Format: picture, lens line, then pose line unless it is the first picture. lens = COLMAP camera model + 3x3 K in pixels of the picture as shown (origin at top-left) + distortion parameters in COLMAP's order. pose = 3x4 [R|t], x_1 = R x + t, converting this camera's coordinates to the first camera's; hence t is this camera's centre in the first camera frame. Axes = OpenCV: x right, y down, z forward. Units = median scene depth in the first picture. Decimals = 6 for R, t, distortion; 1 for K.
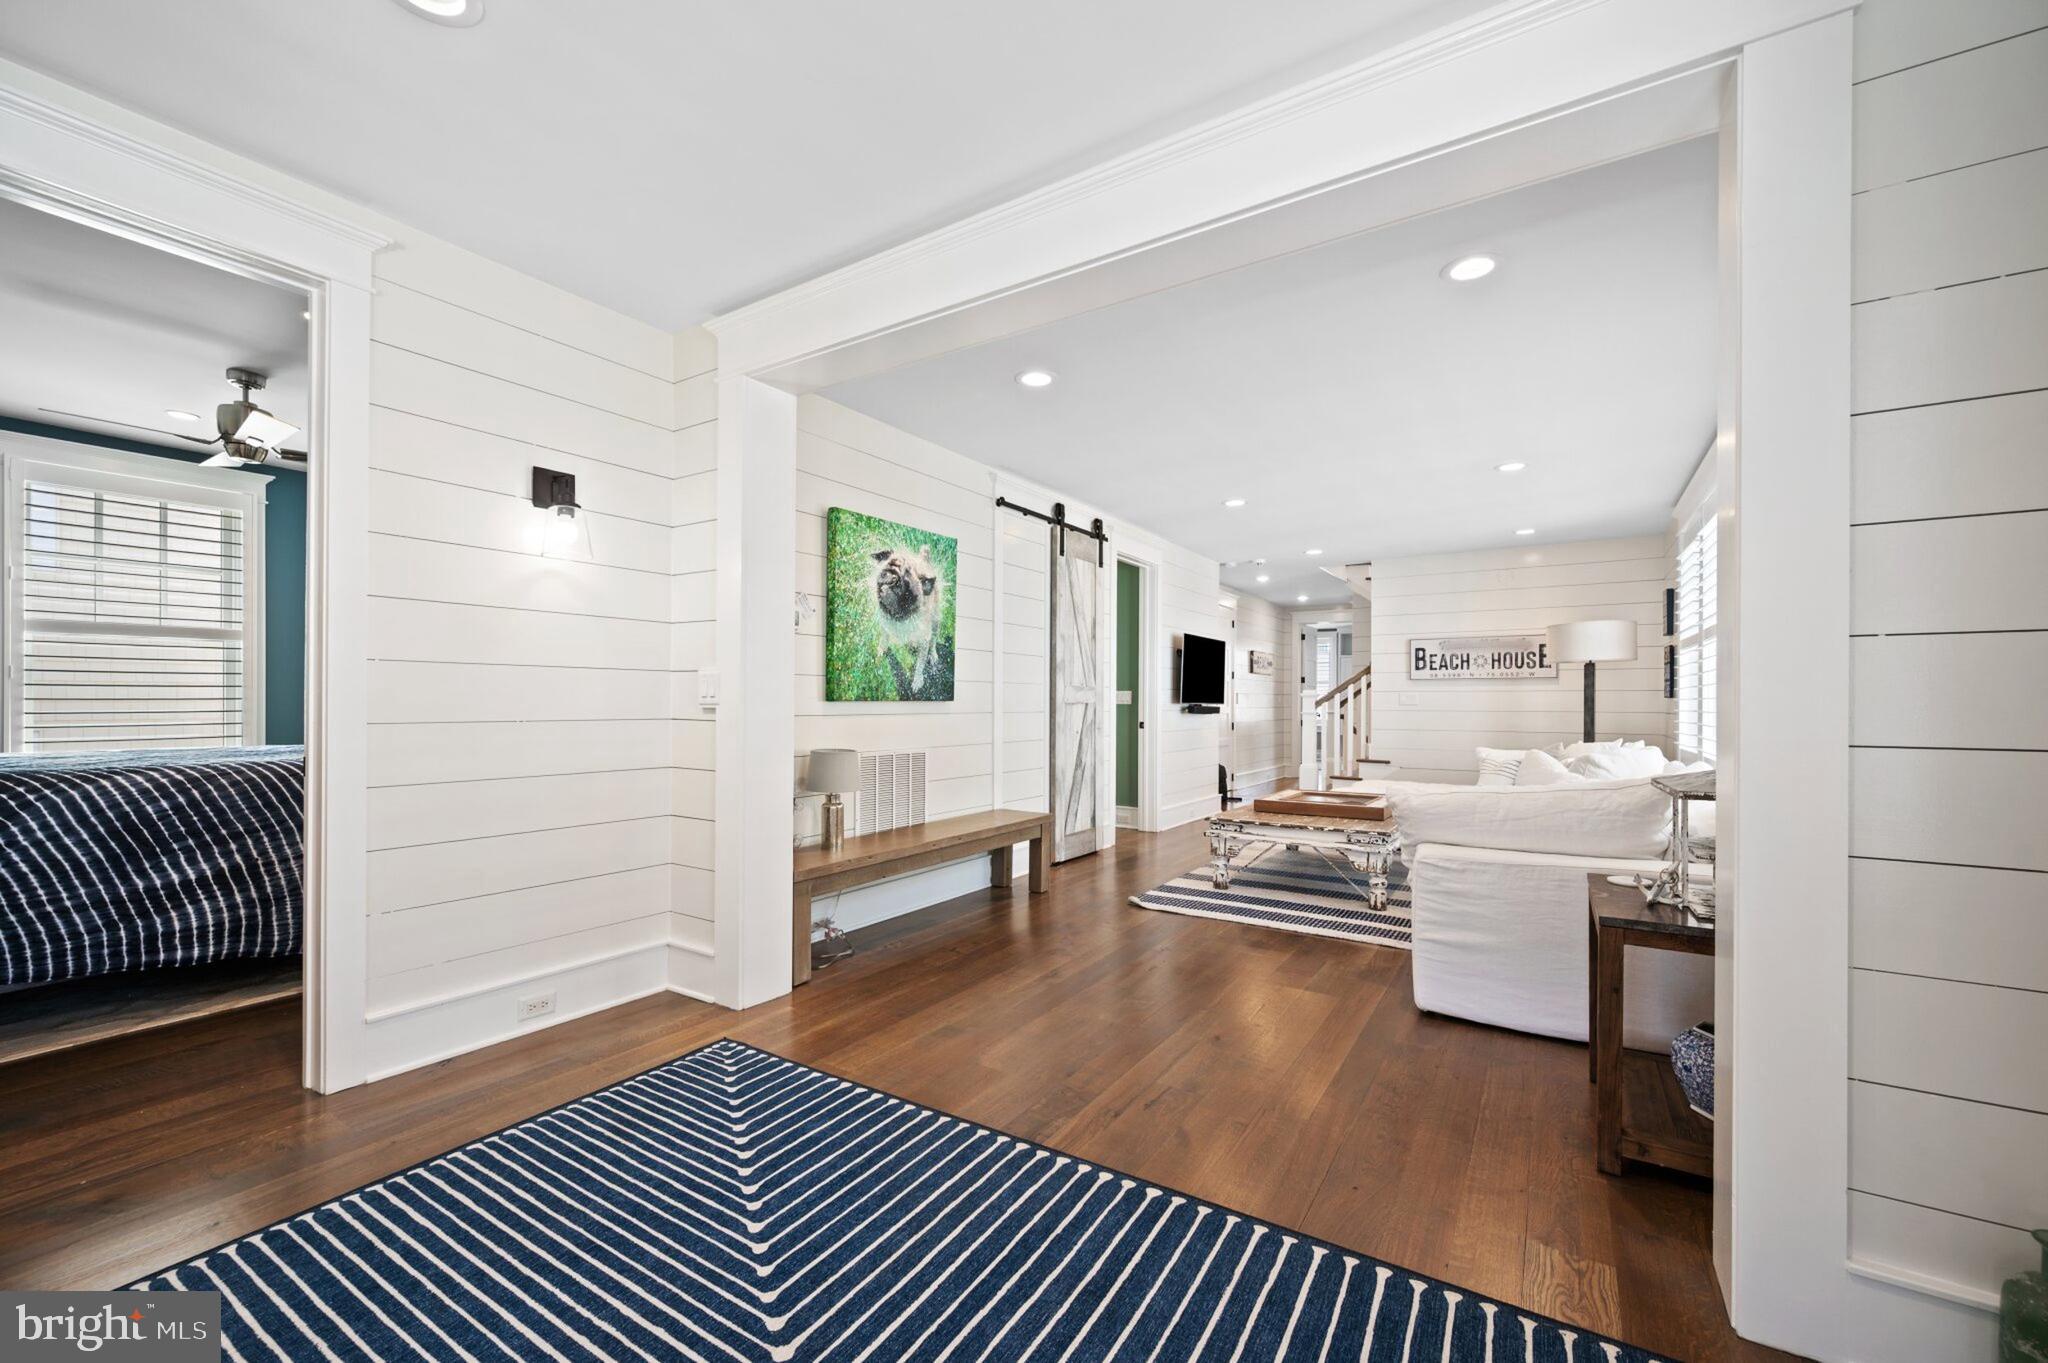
lens RADIAL K [[817.1, 0, 1022.9], [0, 817.1, 699.4], [0, 0, 1]] dist [0.000685, 0.000576]
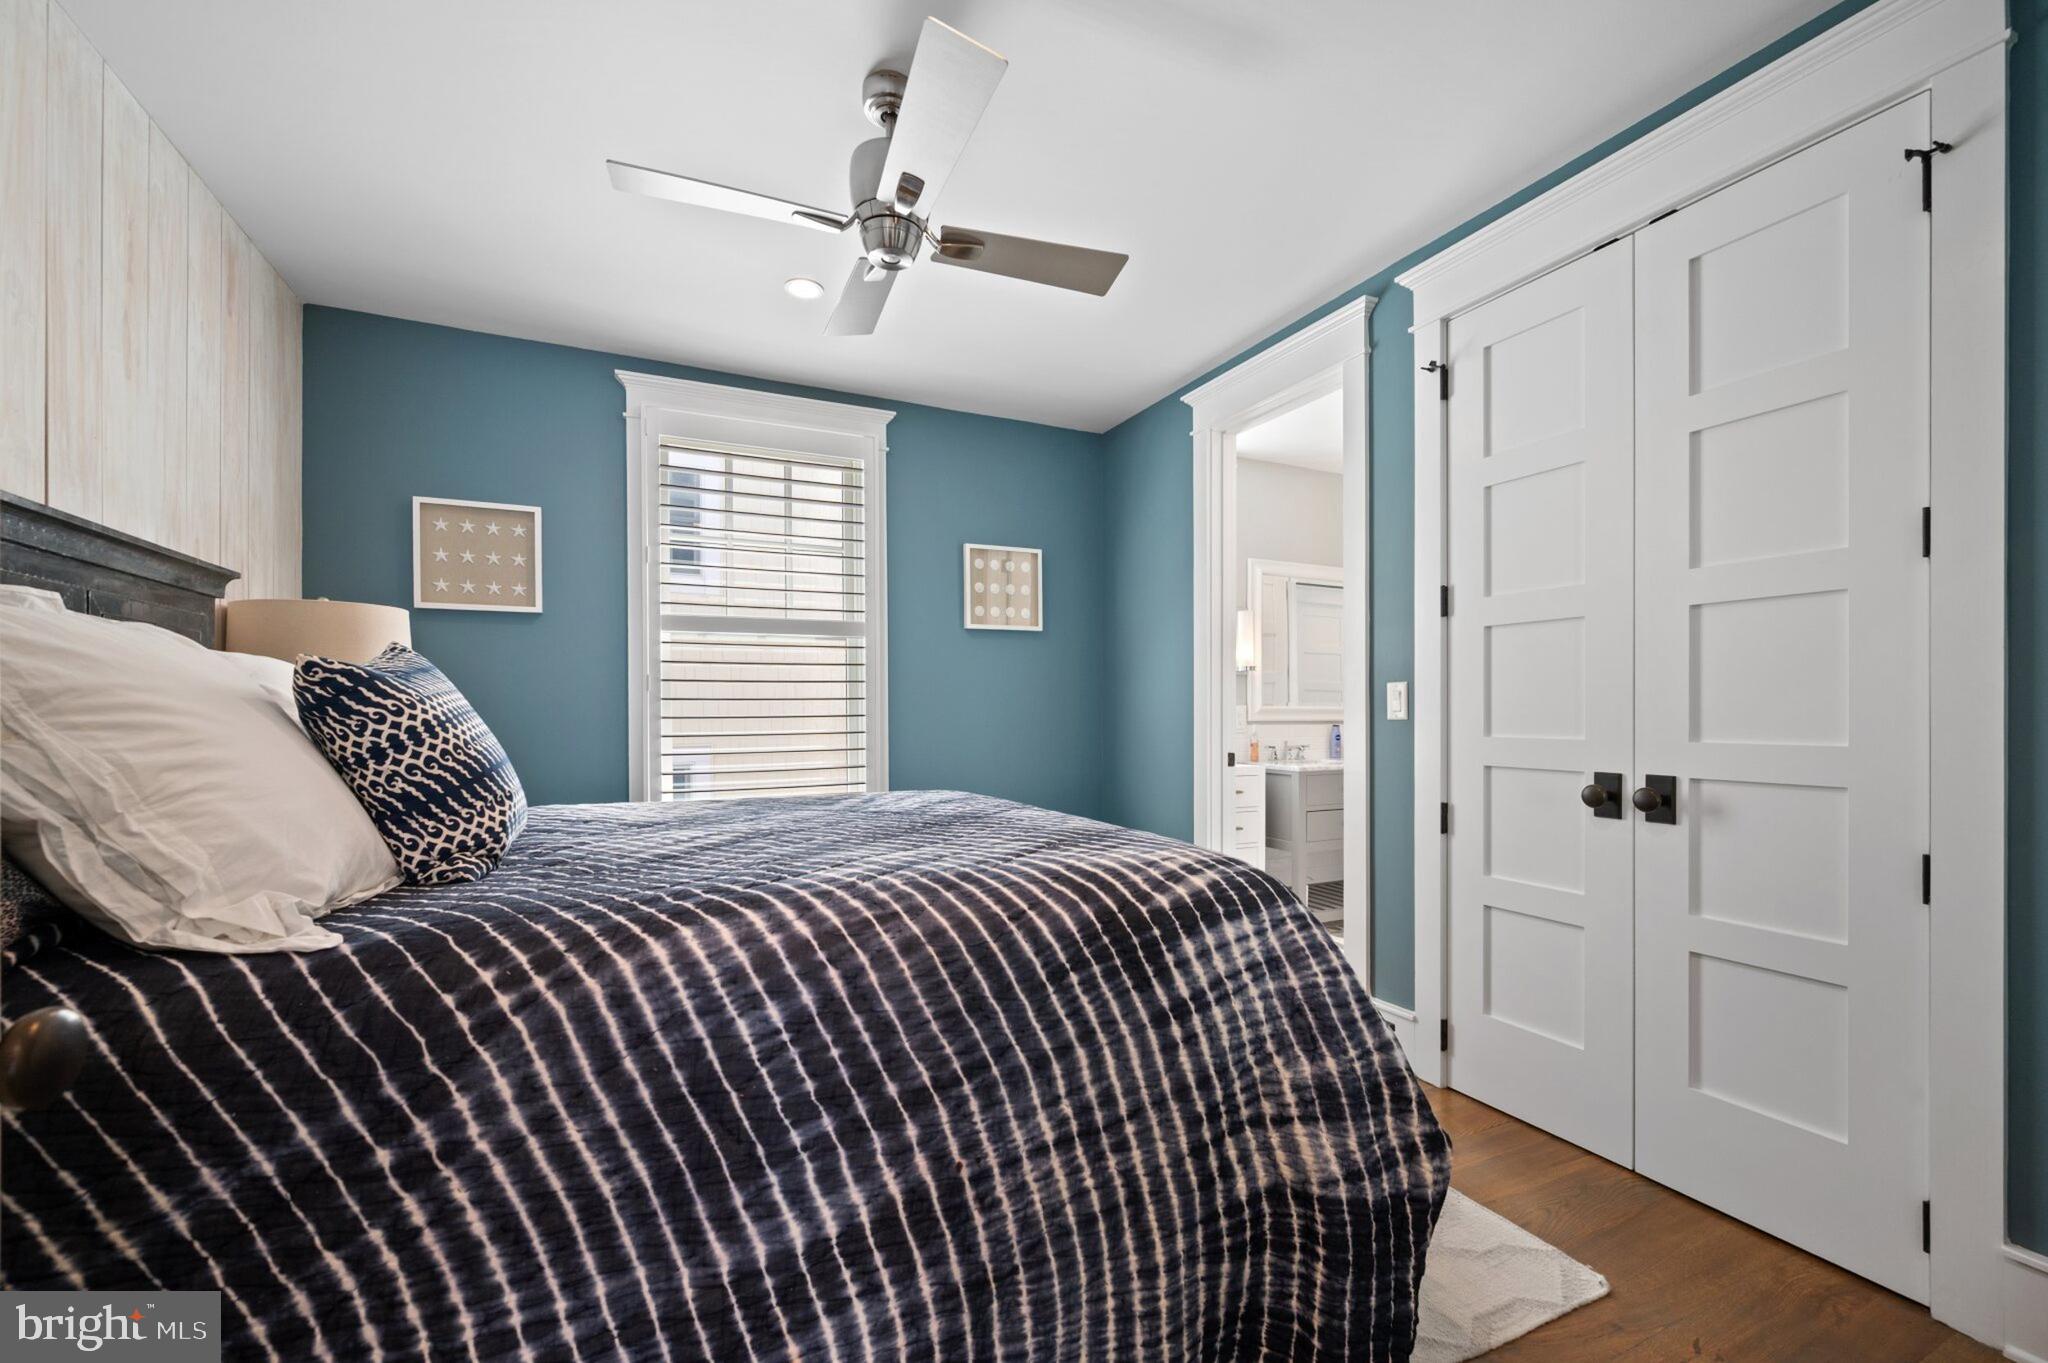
lens RADIAL K [[817.1, 0, 991.3], [0, 817.1, 712.2], [0, 0, 1]] dist [0.000685, 0.000576]
pose [[0.837494, -0.007337, -0.546397, -0.769147], [0.008385, 0.999965, -0.000575, -0.002925], [0.546382, -0.004101, 0.837526, 0.749318]]
